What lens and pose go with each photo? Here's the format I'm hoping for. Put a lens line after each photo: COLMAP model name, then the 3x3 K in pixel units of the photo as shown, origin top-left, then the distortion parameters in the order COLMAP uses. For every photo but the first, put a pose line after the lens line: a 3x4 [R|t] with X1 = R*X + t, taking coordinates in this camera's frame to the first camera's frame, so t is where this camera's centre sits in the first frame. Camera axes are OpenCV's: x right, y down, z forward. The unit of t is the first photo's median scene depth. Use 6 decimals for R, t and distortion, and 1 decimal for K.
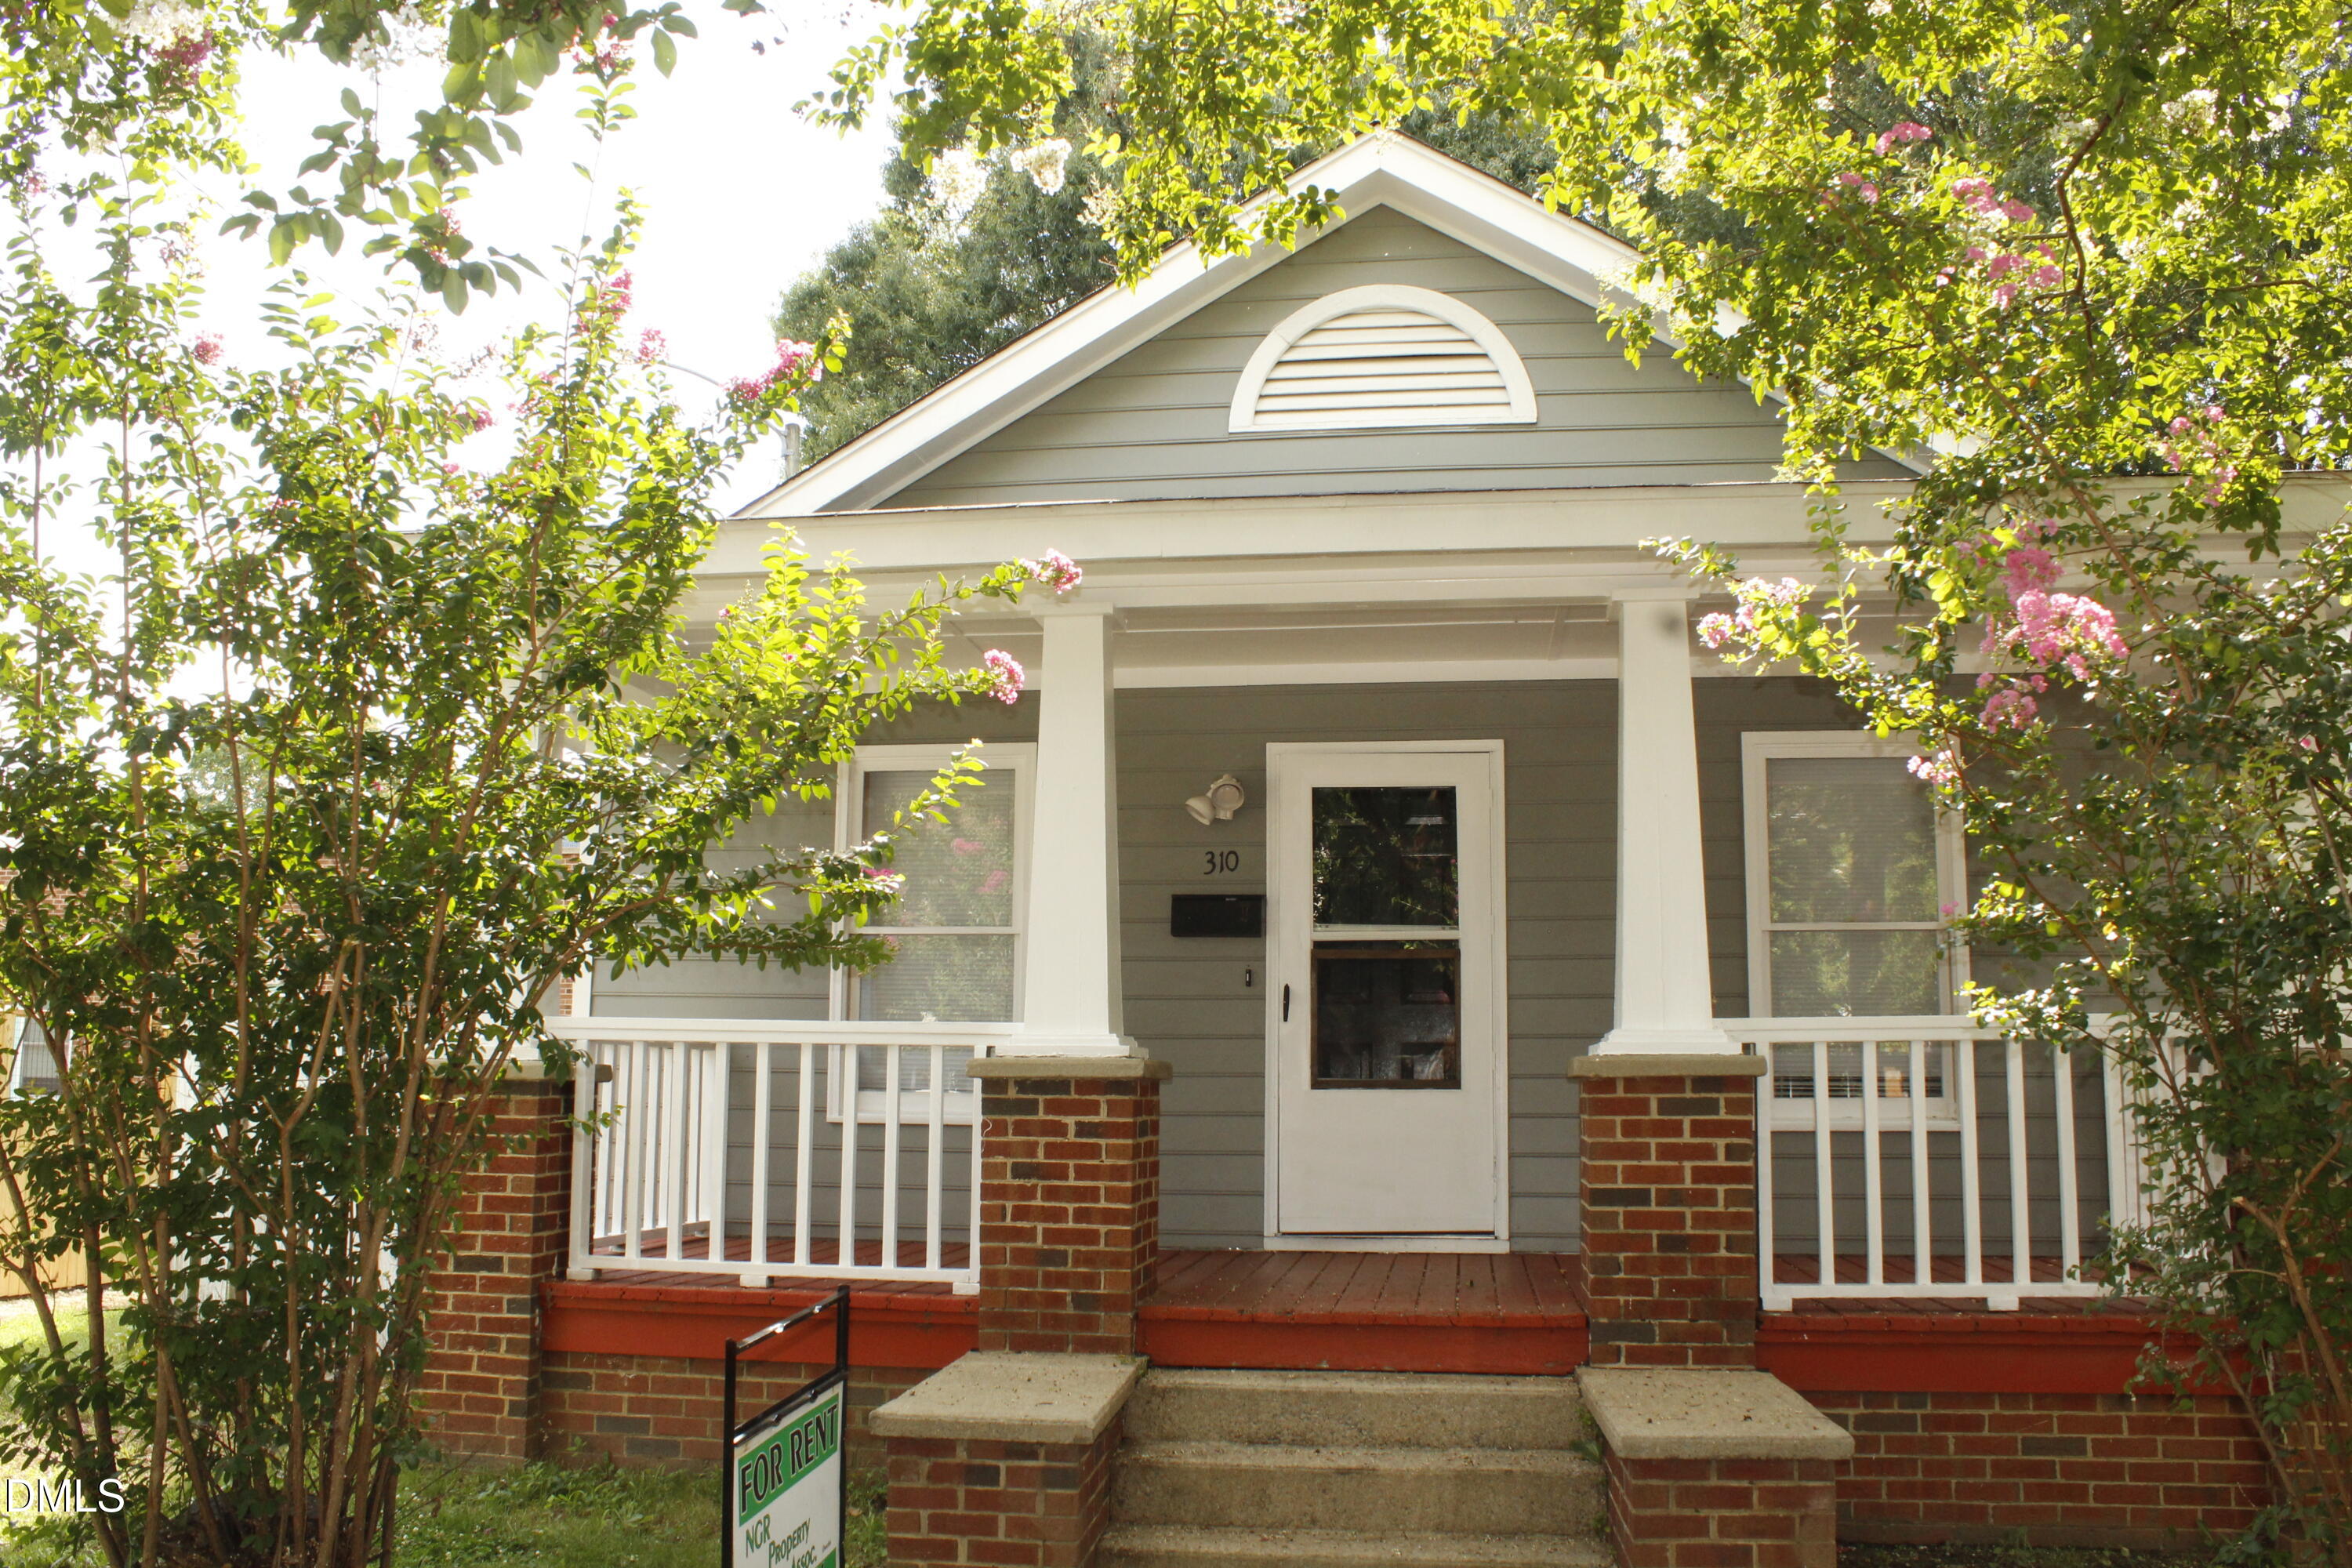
lens RADIAL K [[1973.7, 0, 1177.3], [0, 1973.7, 789.4], [0, 0, 1]] dist [-0.081070, -0.000218]
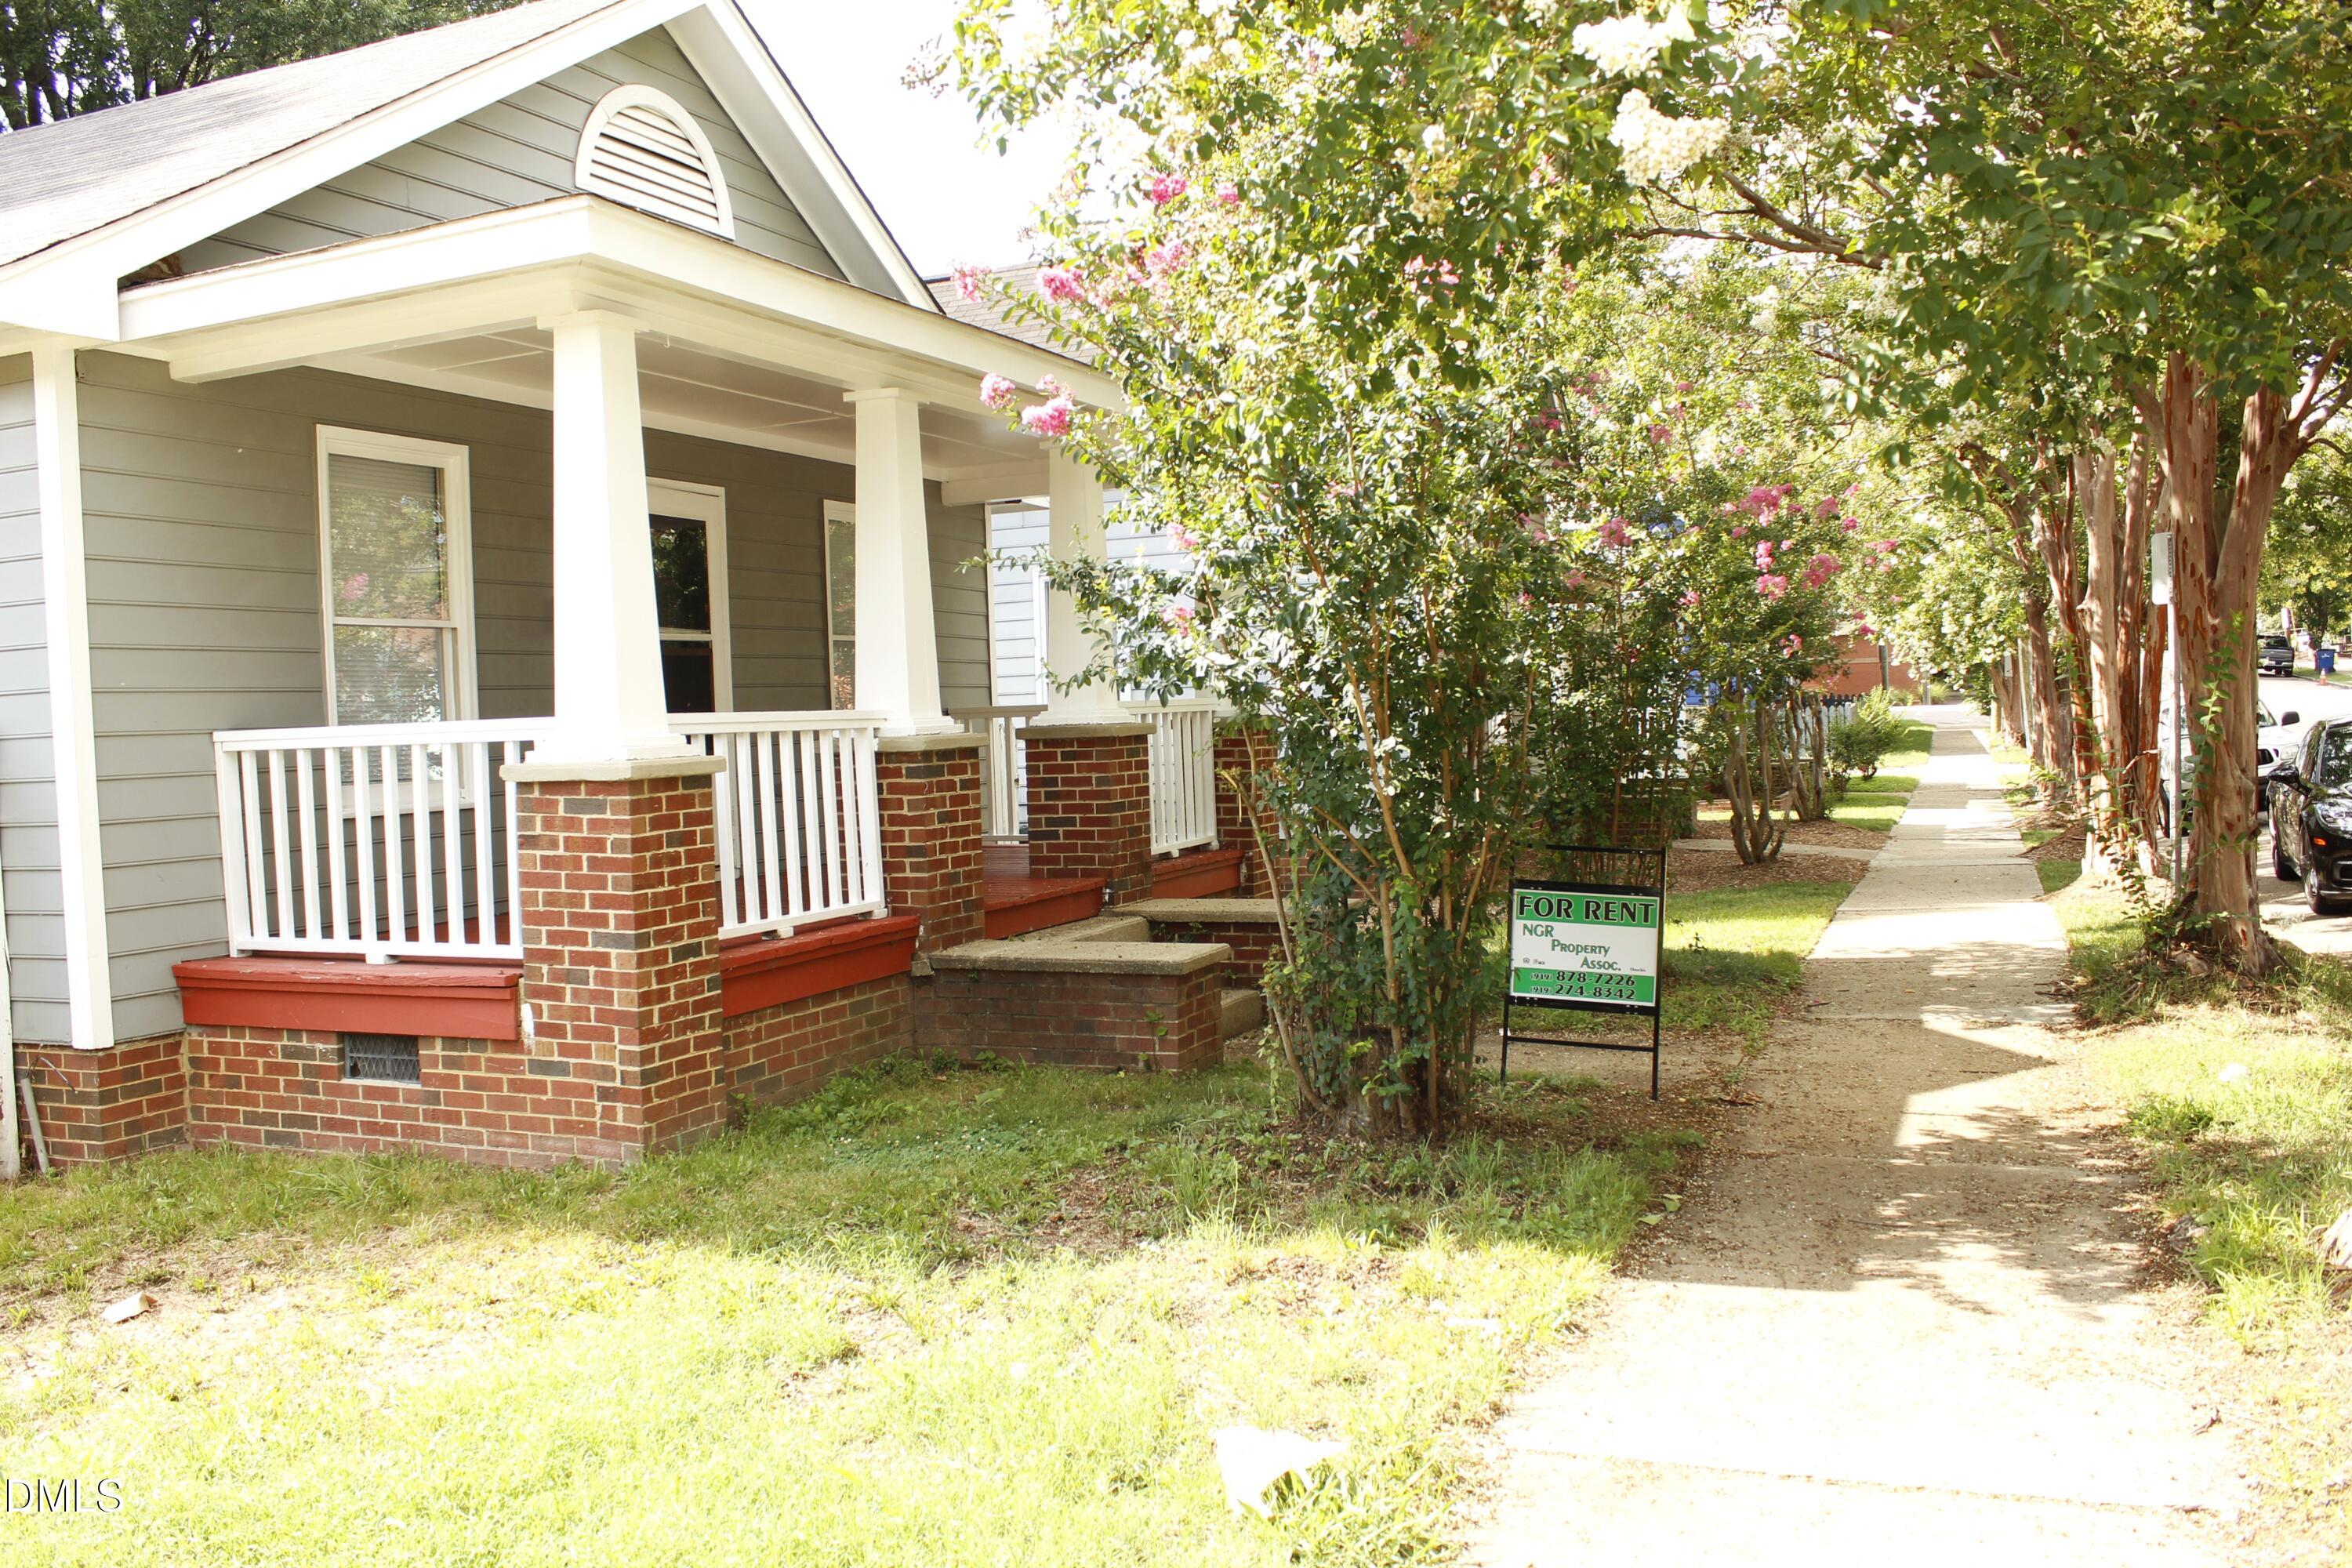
lens RADIAL K [[1973.7, 0, 1178.9], [0, 1973.7, 781.7], [0, 0, 1]] dist [-0.081070, -0.000218]
pose [[0.263774, -0.050509, 0.963261, -1.015494], [-0.087506, 0.993257, 0.076044, 0.040244], [-0.960607, -0.104350, 0.257576, 0.381878]]
